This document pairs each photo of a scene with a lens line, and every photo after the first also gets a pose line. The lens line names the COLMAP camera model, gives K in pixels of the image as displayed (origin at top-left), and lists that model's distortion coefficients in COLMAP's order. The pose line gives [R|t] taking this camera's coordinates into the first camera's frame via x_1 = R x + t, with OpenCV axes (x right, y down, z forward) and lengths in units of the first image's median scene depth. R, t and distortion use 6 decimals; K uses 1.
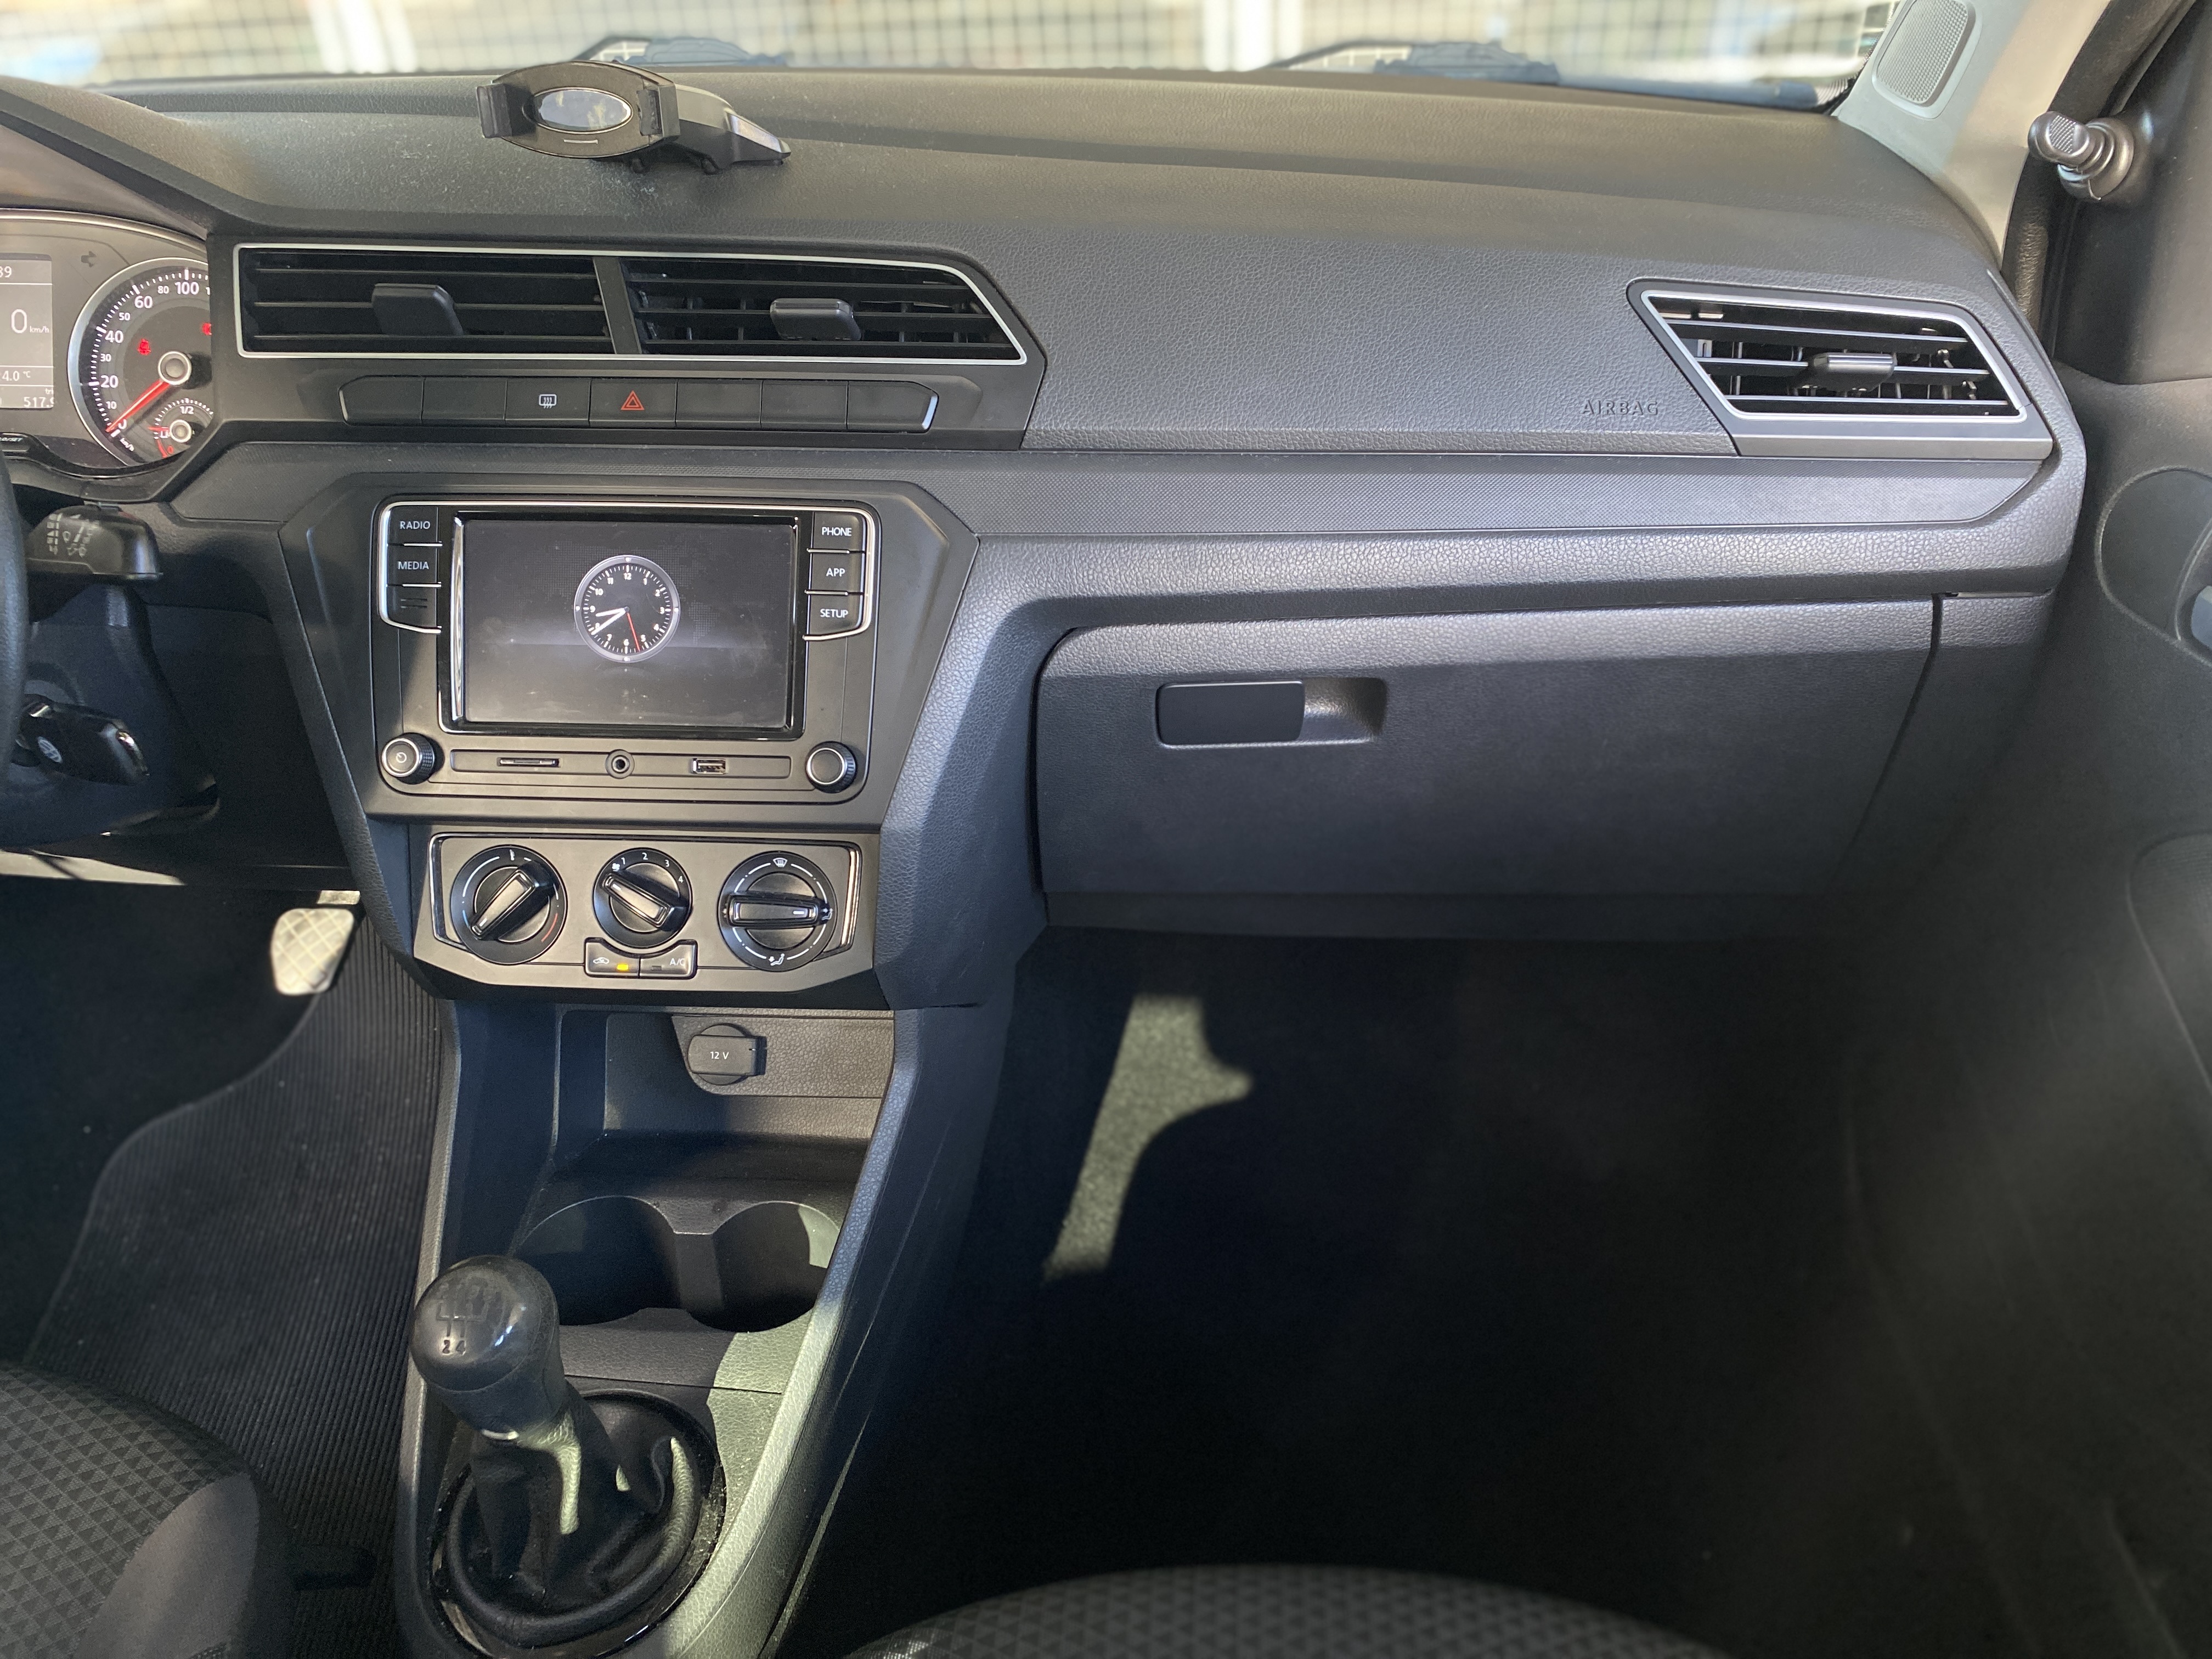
lens RADIAL K [[1713.5, 0, 1118.8], [0, 1713.5, 822.0], [0, 0, 1]] dist [0.001414, -0.004620]
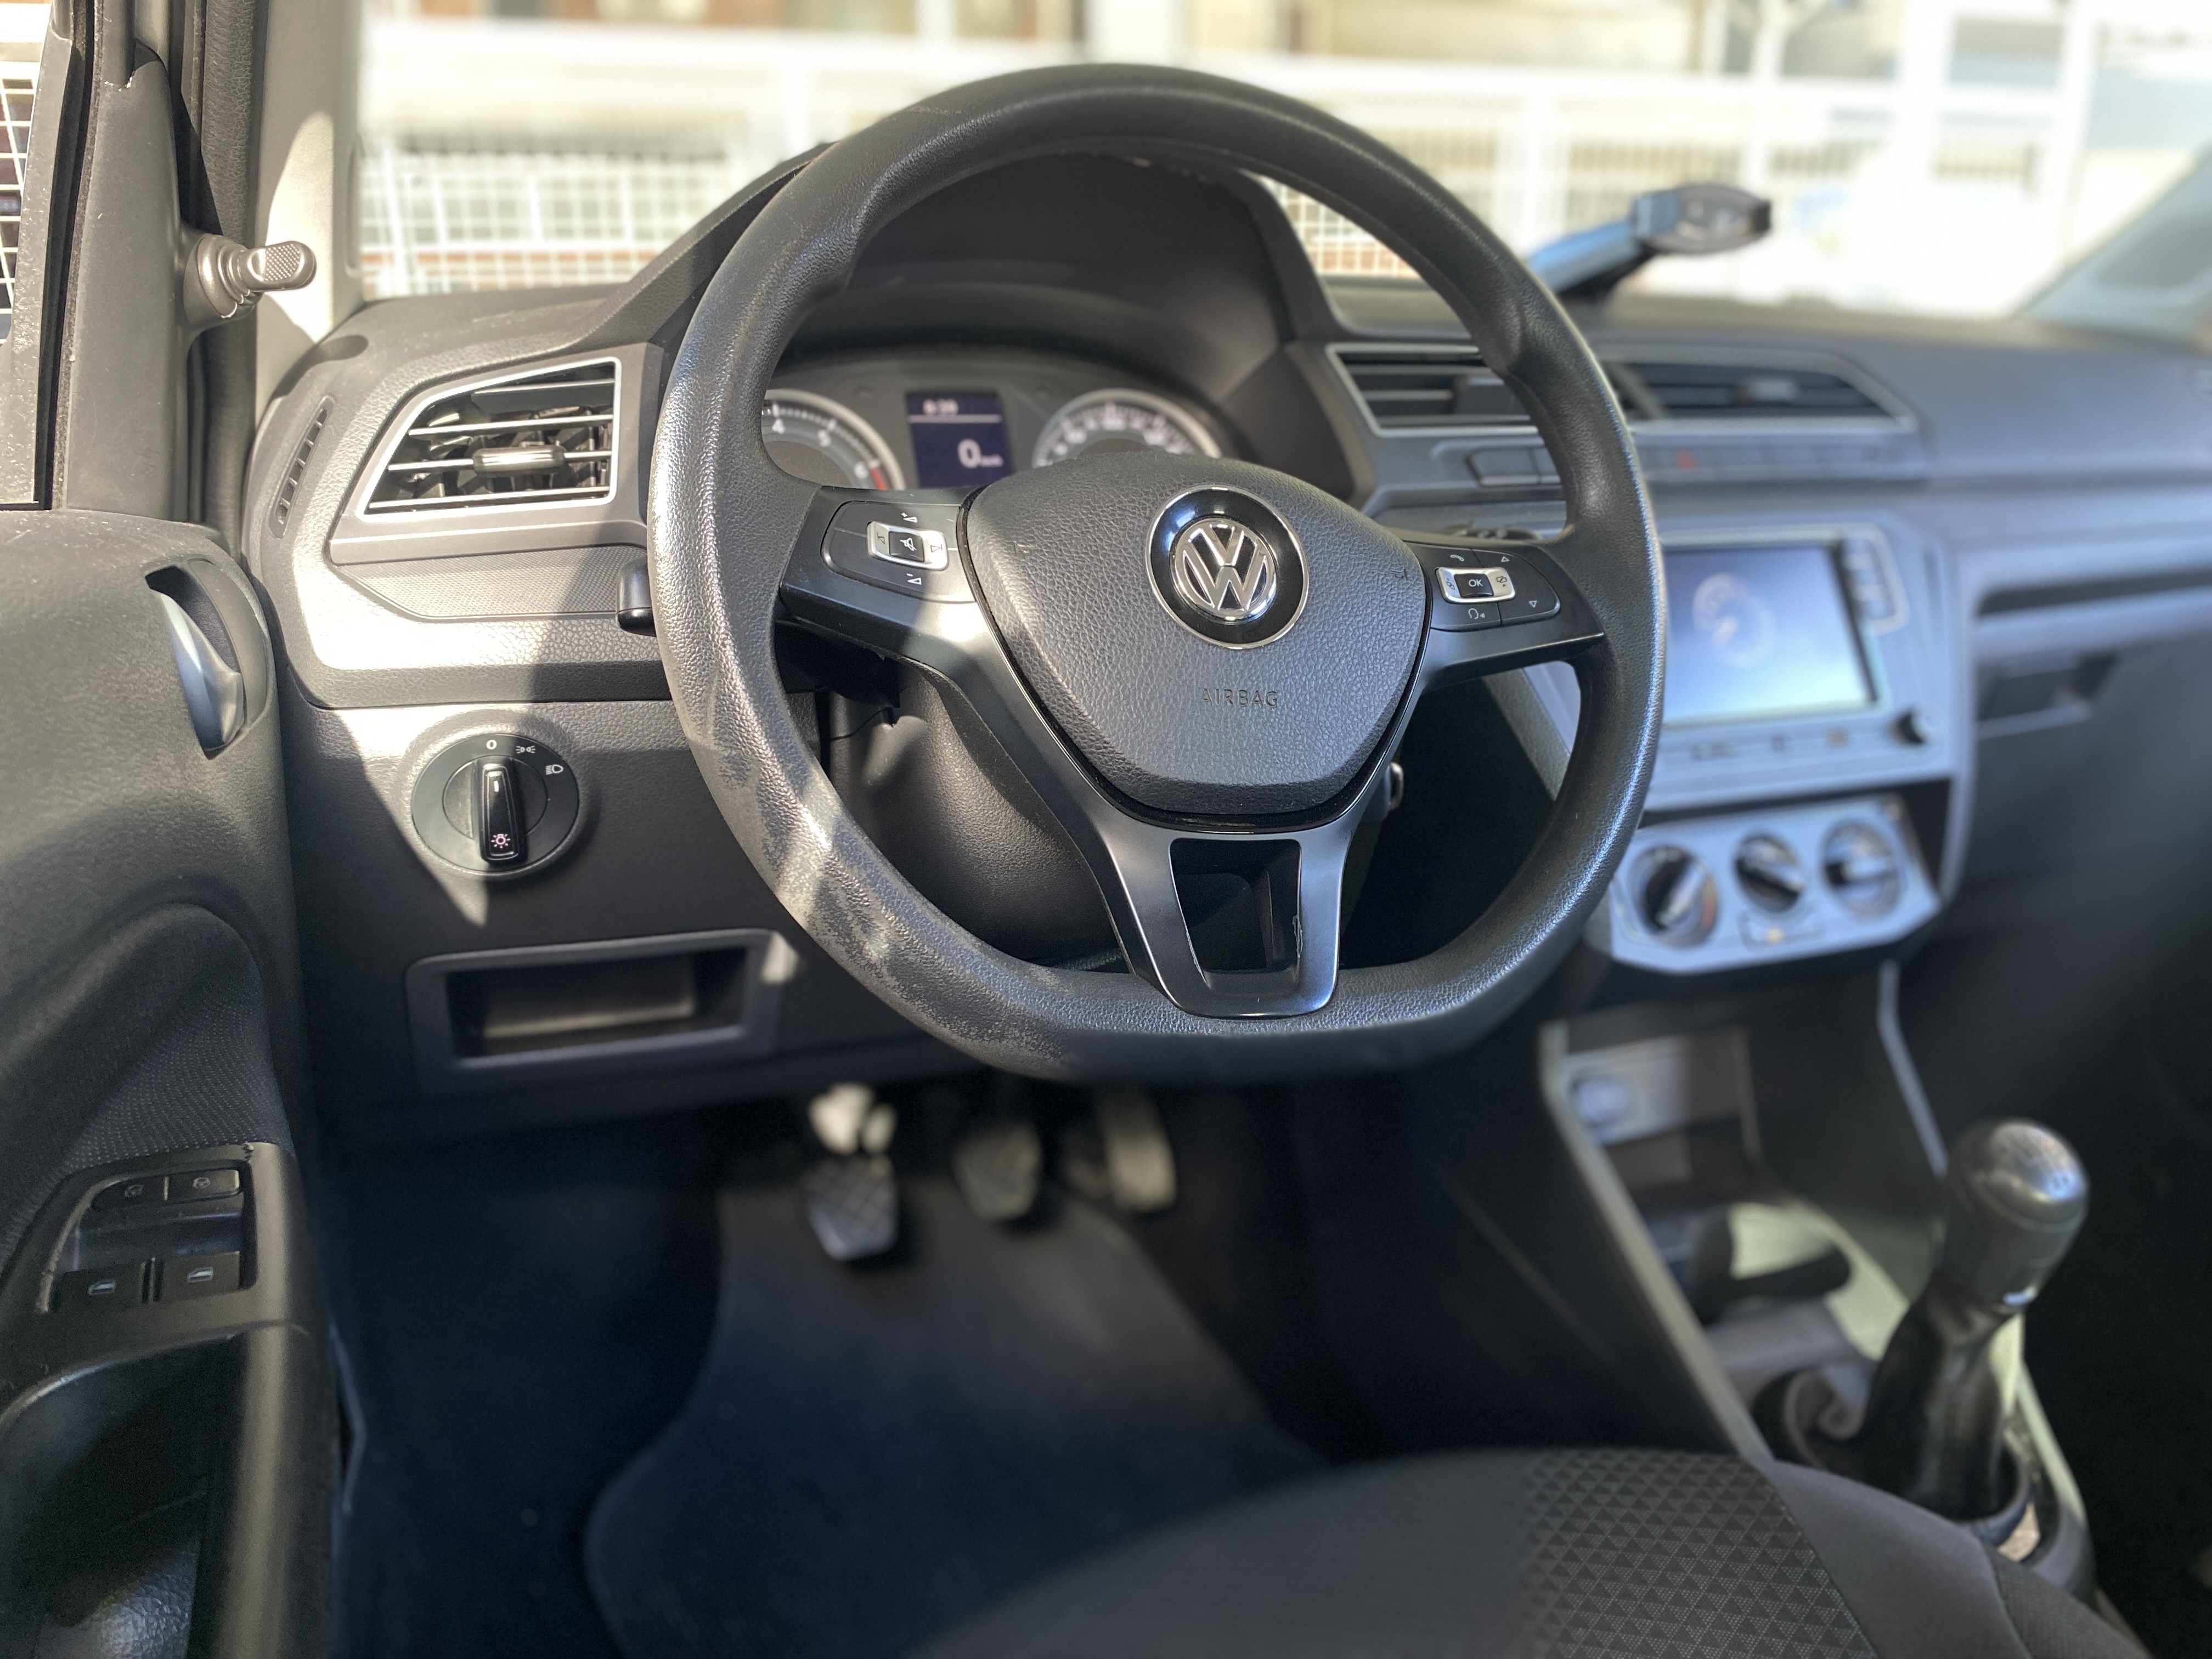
lens RADIAL K [[1687.3, 0, 1106.0], [0, 1687.3, 829.5], [0, 0, 1]] dist [0.104082, -0.199981]
pose [[0.896710, -0.107207, 0.429439, -1.169843], [0.208517, 0.958135, -0.196211, 0.147854], [-0.390425, 0.265490, 0.881524, 0.178256]]
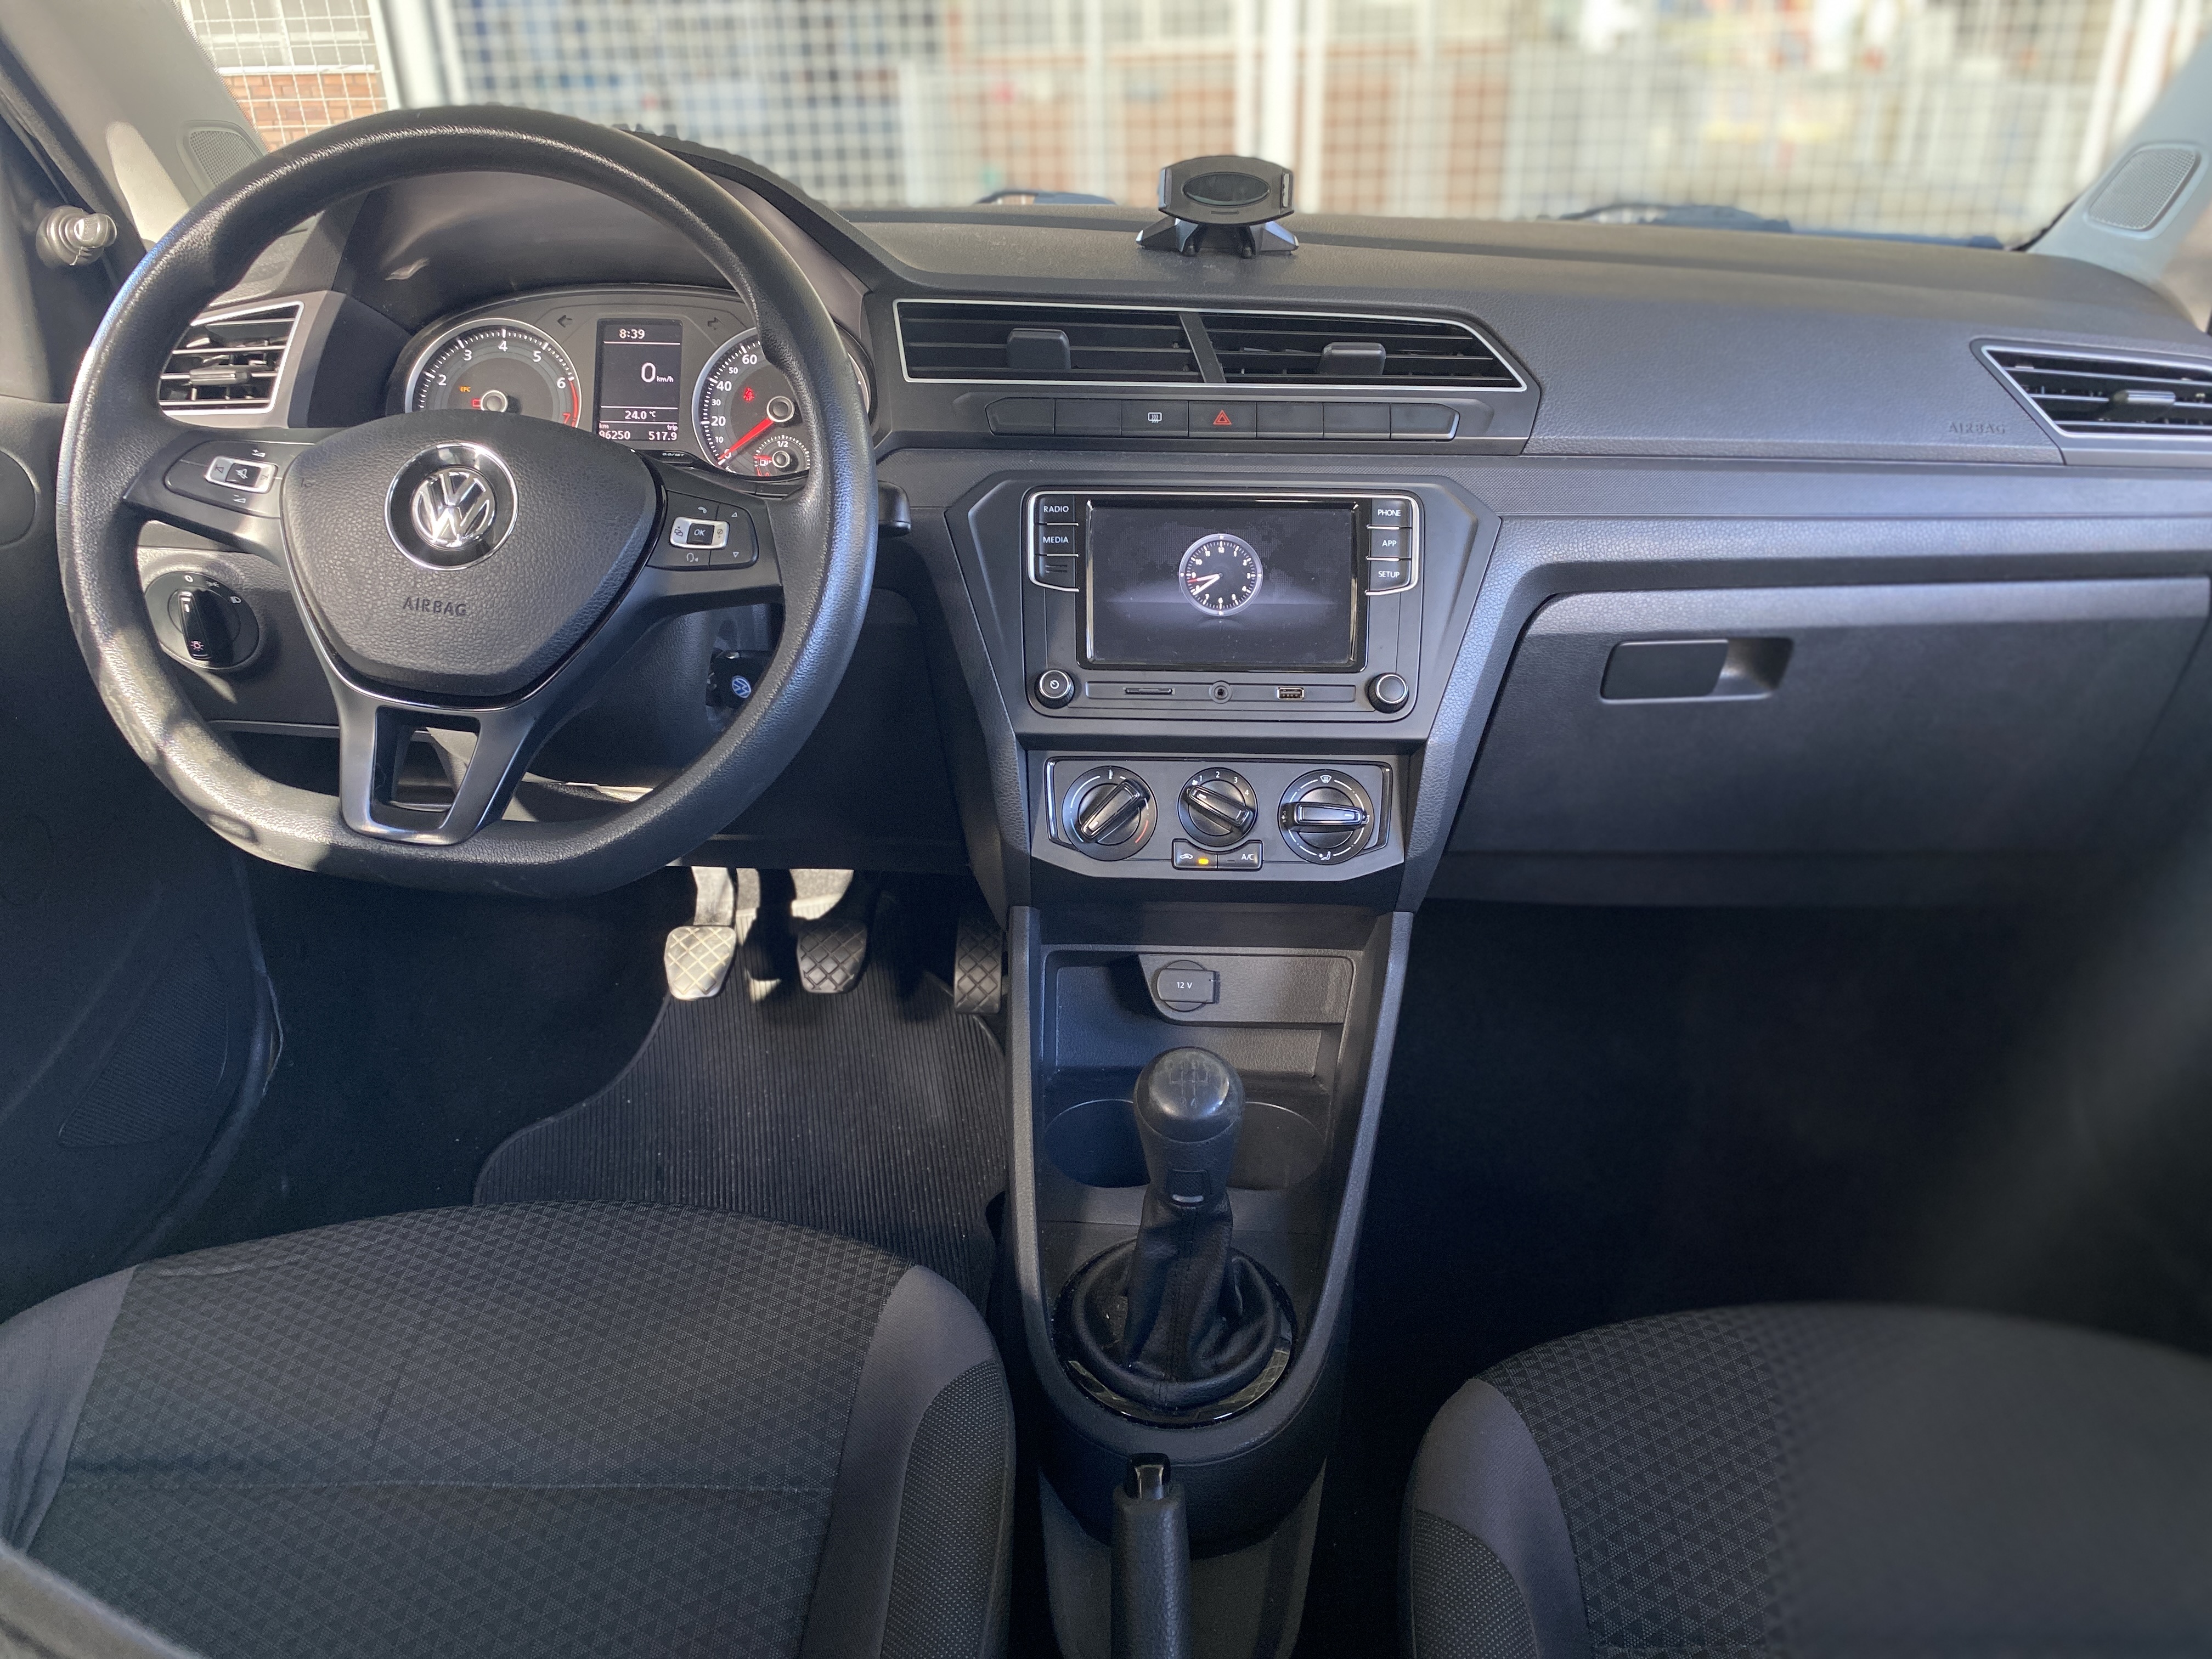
lens RADIAL K [[1711.2, 0, 1111.7], [0, 1711.2, 834.1], [0, 0, 1]] dist [0.067397, -0.105591]
pose [[0.998440, -0.000095, 0.055834, -0.434435], [0.007301, 0.991635, -0.128869, 0.228464], [-0.055354, 0.129076, 0.990089, -0.231915]]
